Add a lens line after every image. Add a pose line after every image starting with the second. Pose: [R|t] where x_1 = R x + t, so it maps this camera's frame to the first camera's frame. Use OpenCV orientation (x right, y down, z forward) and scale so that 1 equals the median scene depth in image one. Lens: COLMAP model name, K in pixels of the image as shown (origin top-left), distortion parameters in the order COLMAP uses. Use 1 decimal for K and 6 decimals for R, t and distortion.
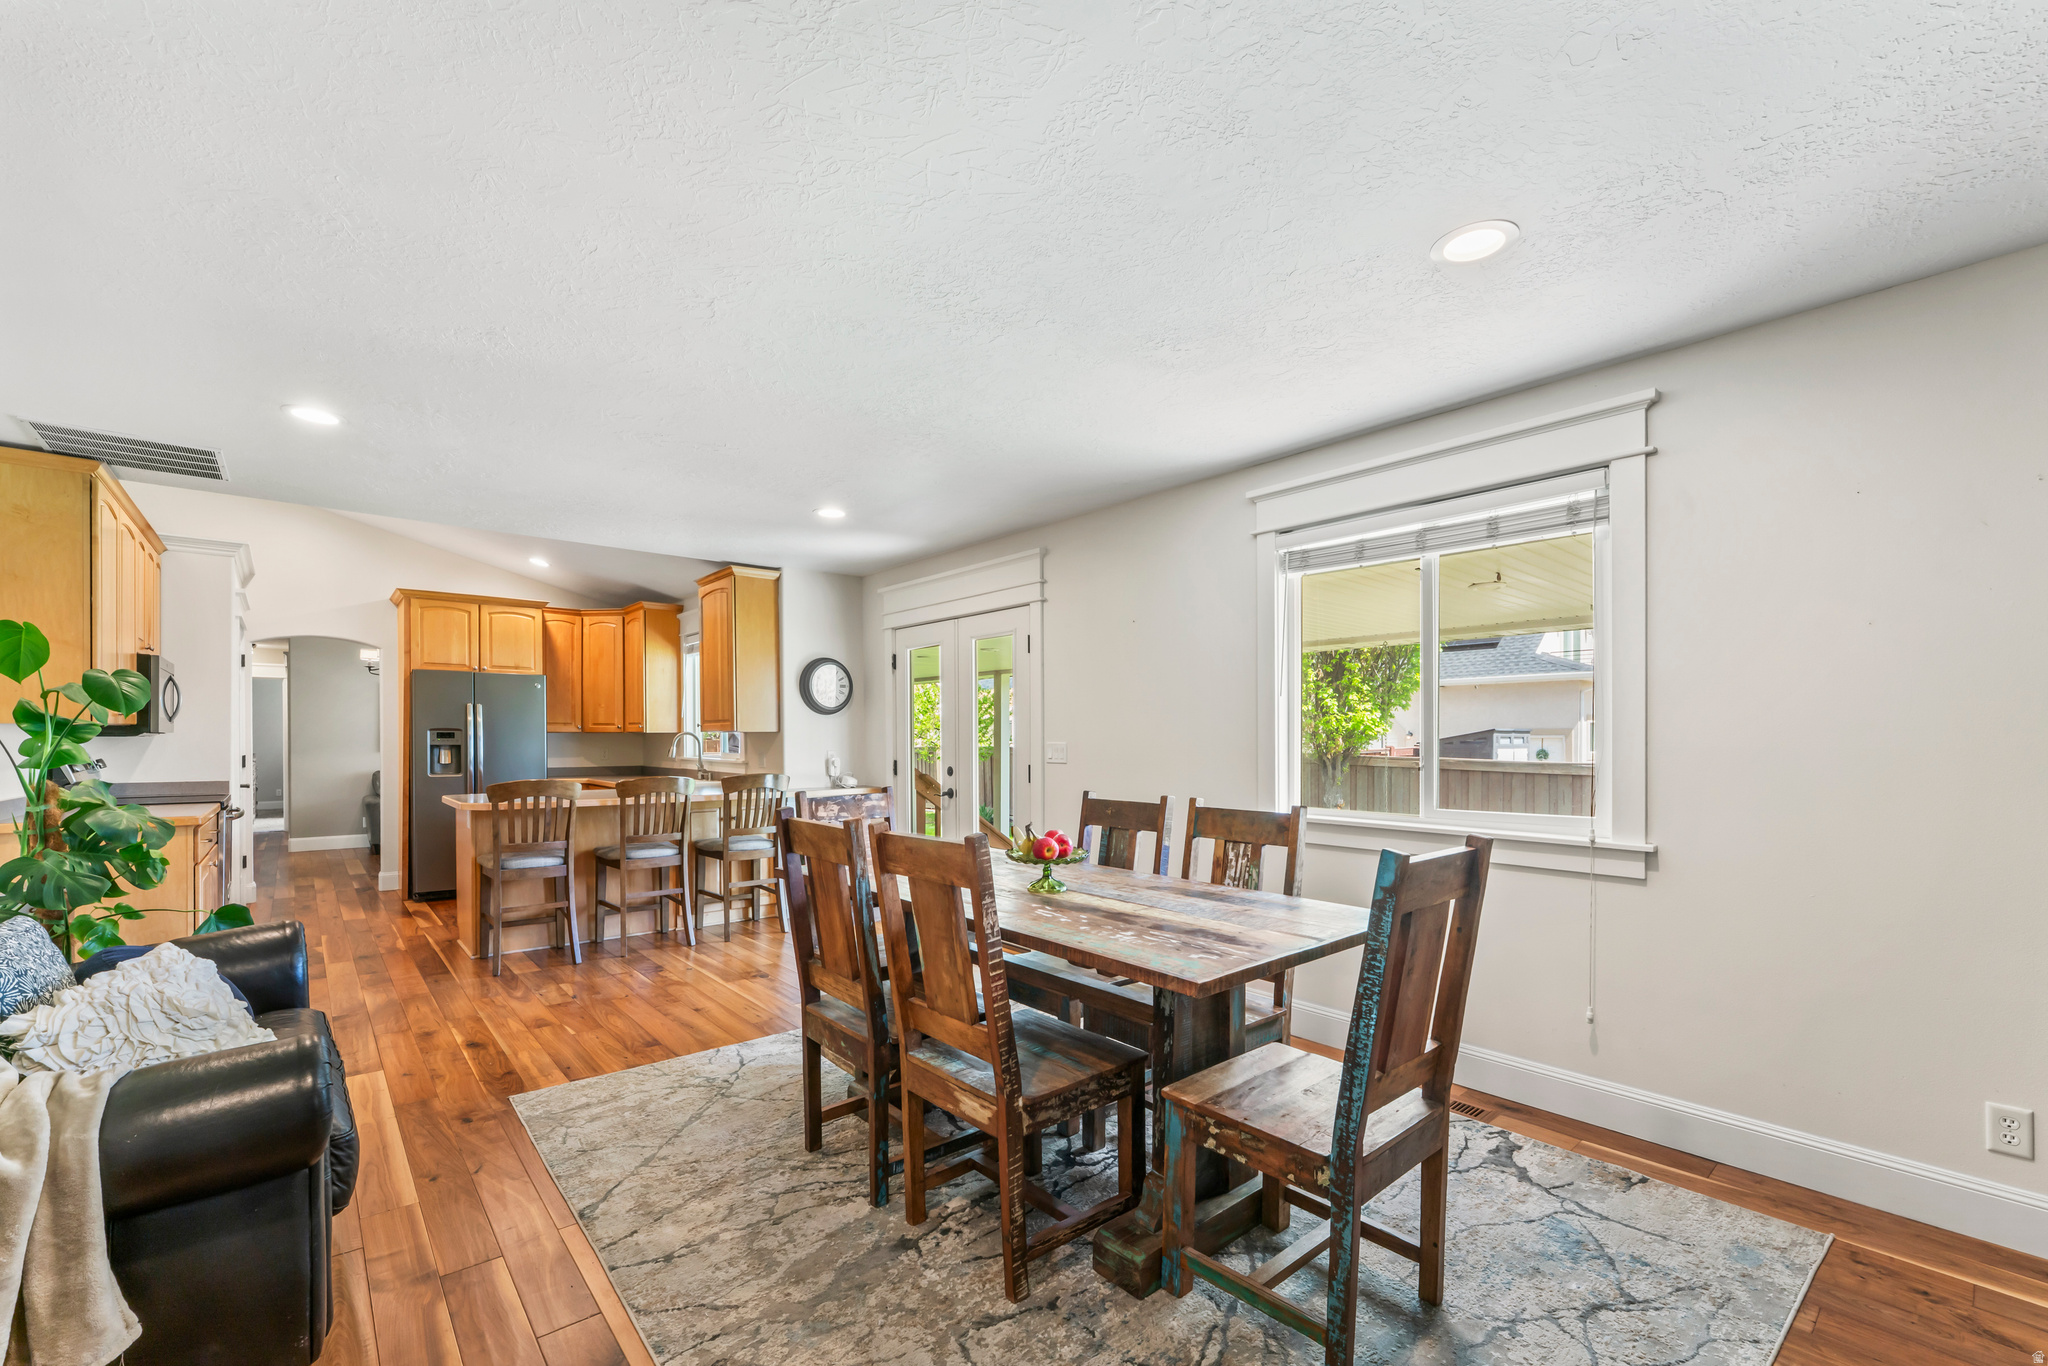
lens RADIAL K [[856.7, 0, 1071.1], [0, 856.7, 740.6], [0, 0, 1]] dist [0.000328, 0.000447]
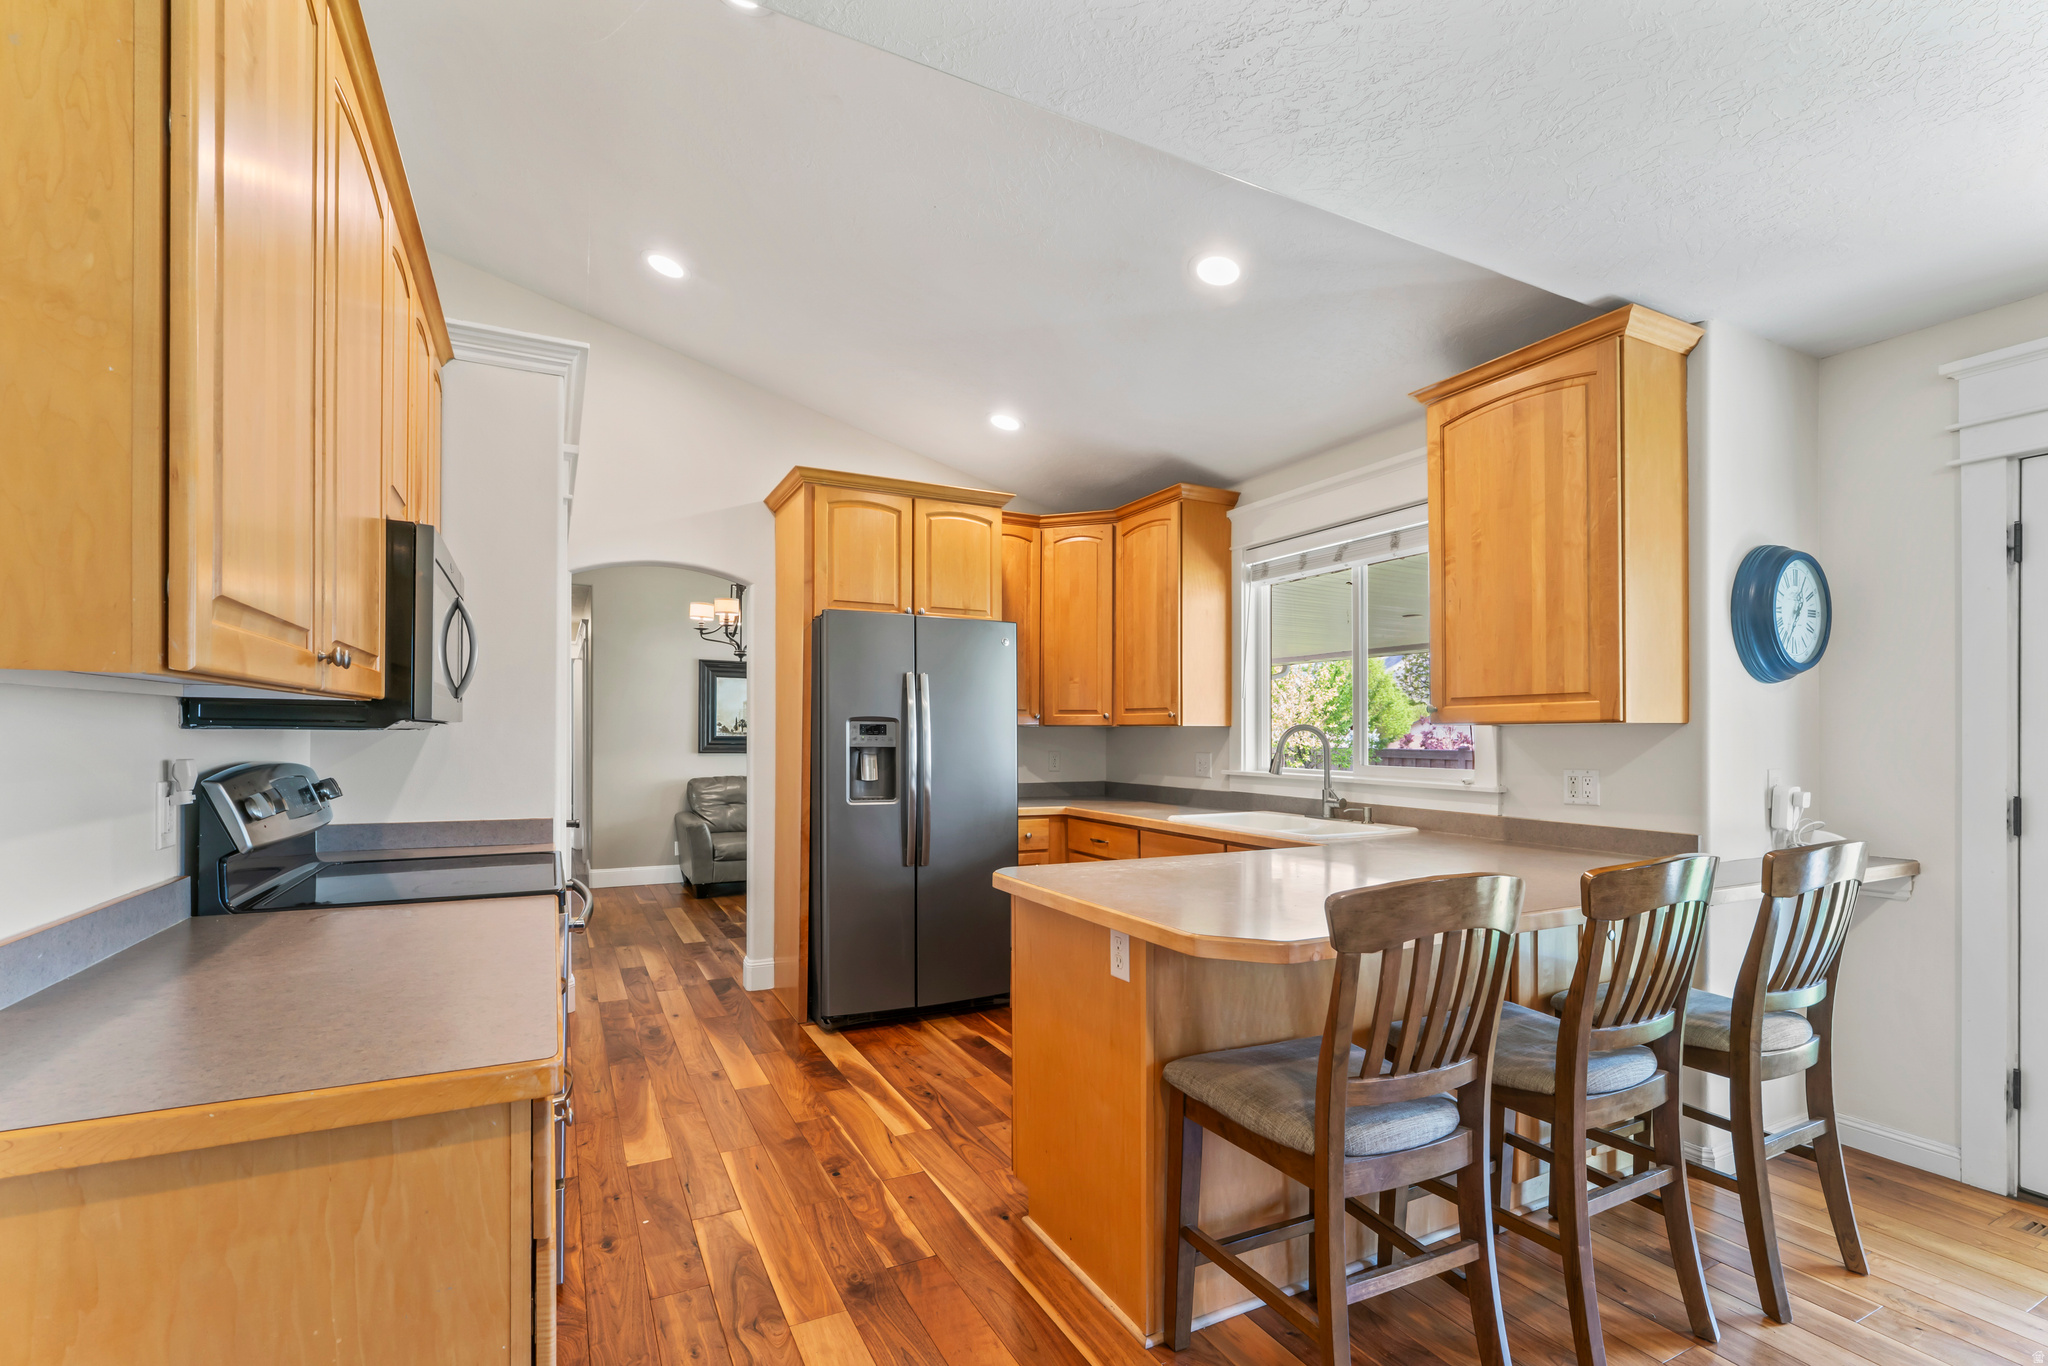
lens RADIAL K [[917.7, 0, 1078.6], [0, 917.7, 738.5], [0, 0, 1]] dist [0.002014, 0.000441]
pose [[0.976734, 0.005219, -0.214393, -0.461940], [-0.005179, 0.999986, 0.000749, -0.001506], [0.214394, 0.000379, 0.976747, 0.440602]]
